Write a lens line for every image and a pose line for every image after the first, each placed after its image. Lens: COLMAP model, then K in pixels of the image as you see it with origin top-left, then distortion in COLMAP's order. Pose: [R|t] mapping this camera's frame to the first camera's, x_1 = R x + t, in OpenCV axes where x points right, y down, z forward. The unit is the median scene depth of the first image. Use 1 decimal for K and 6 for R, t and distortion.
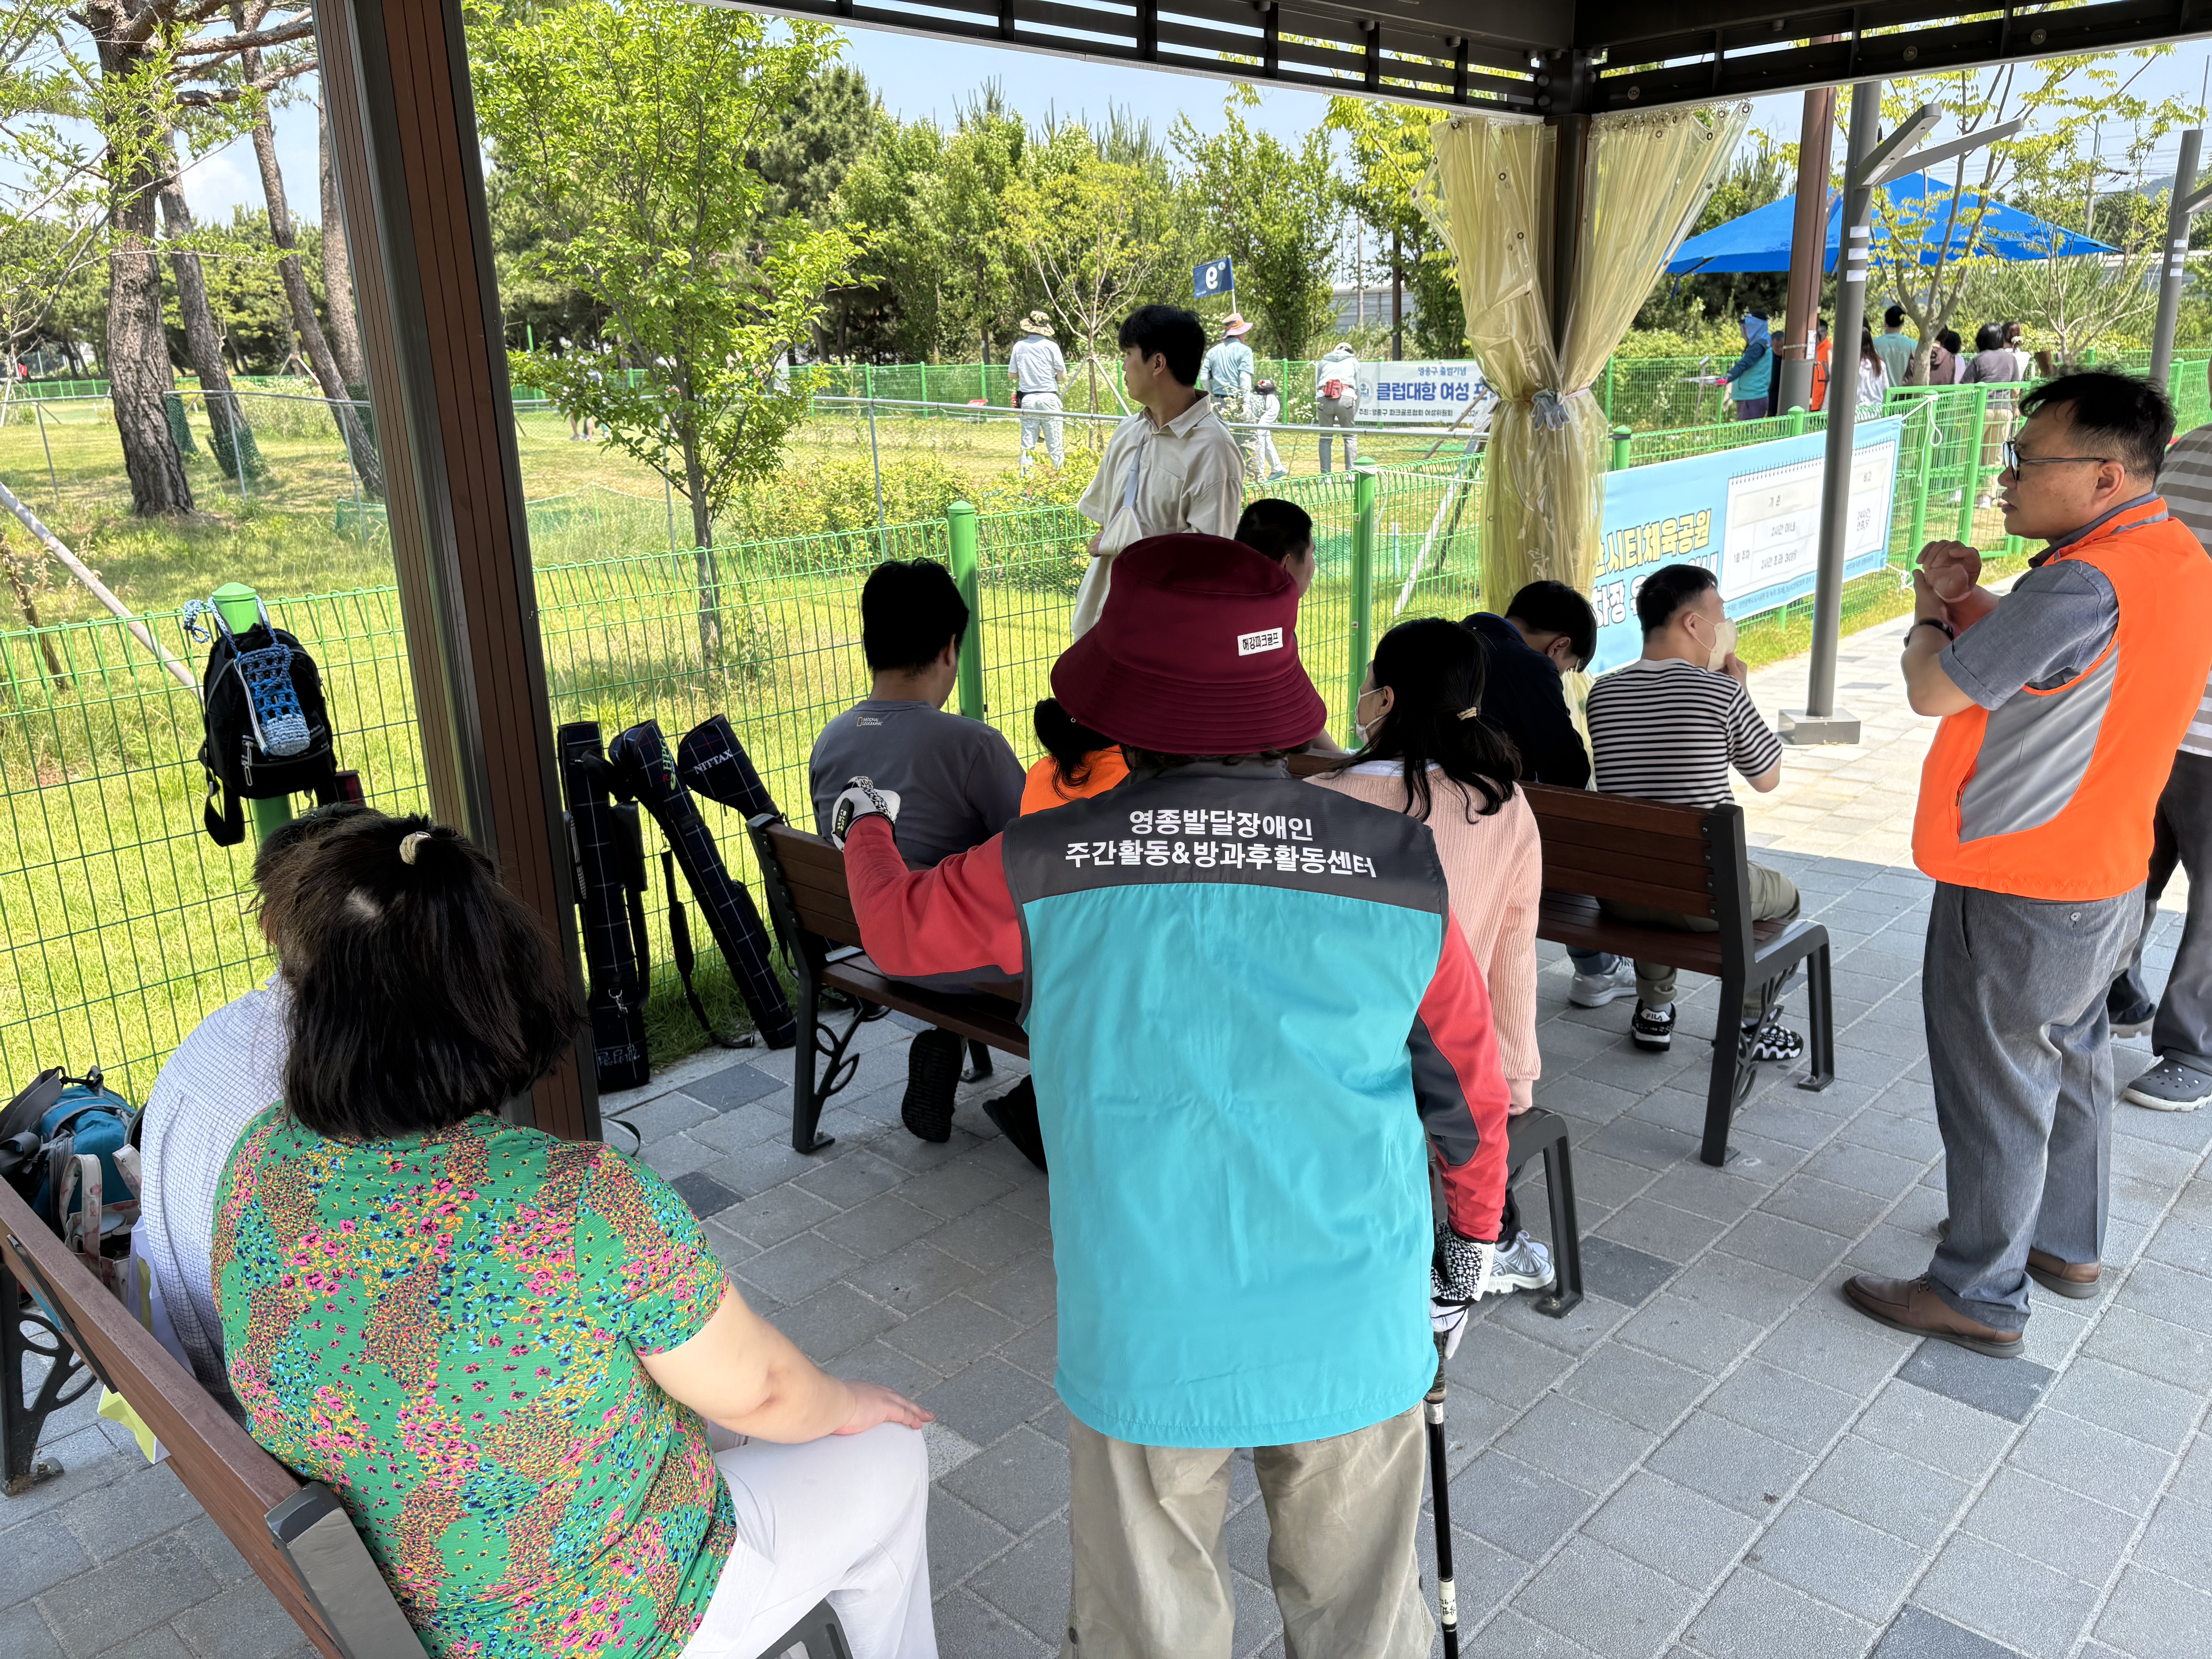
lens RADIAL K [[1696.8, 0, 1100.1], [0, 1696.8, 795.6], [0, 0, 1]] dist [0.038642, -0.048837]
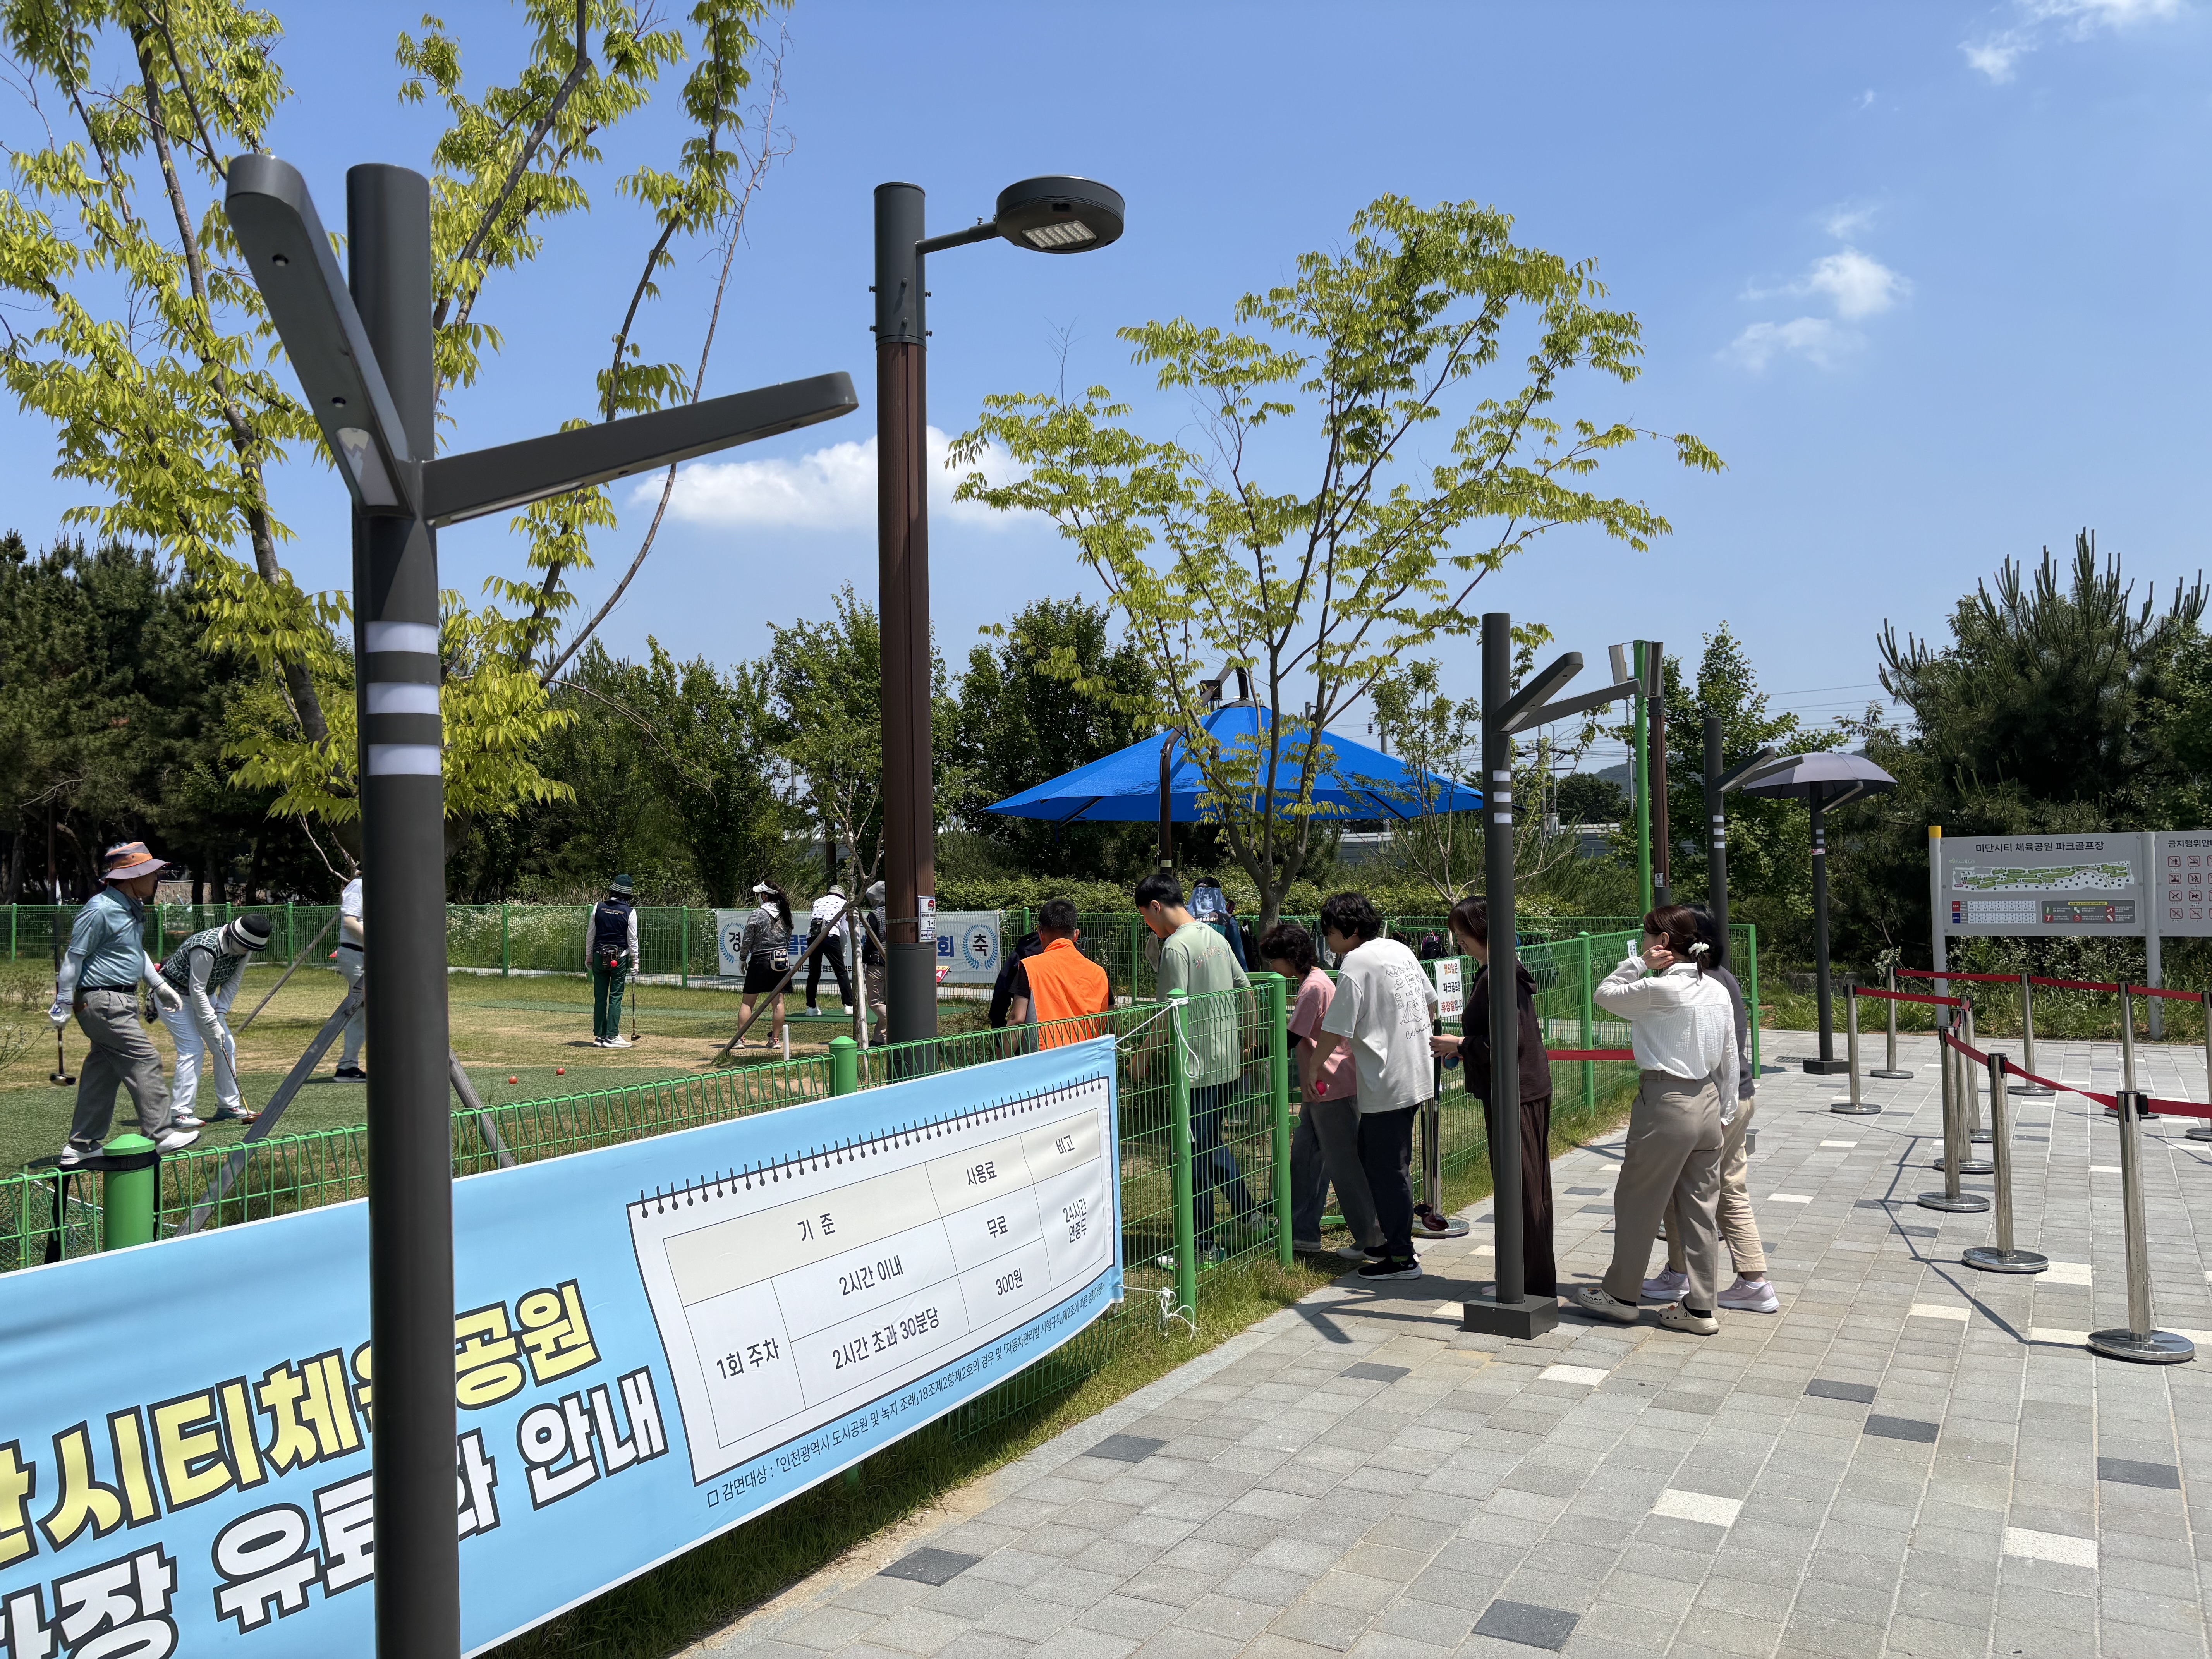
lens RADIAL K [[1664.9, 0, 1102.1], [0, 1664.9, 842.3], [0, 0, 1]] dist [0.032917, -0.052507]
pose [[0.973488, 0.020315, 0.227834, 0.109828], [0.044284, 0.960465, -0.274855, -0.041918], [-0.224410, 0.277657, 0.934102, 0.141637]]
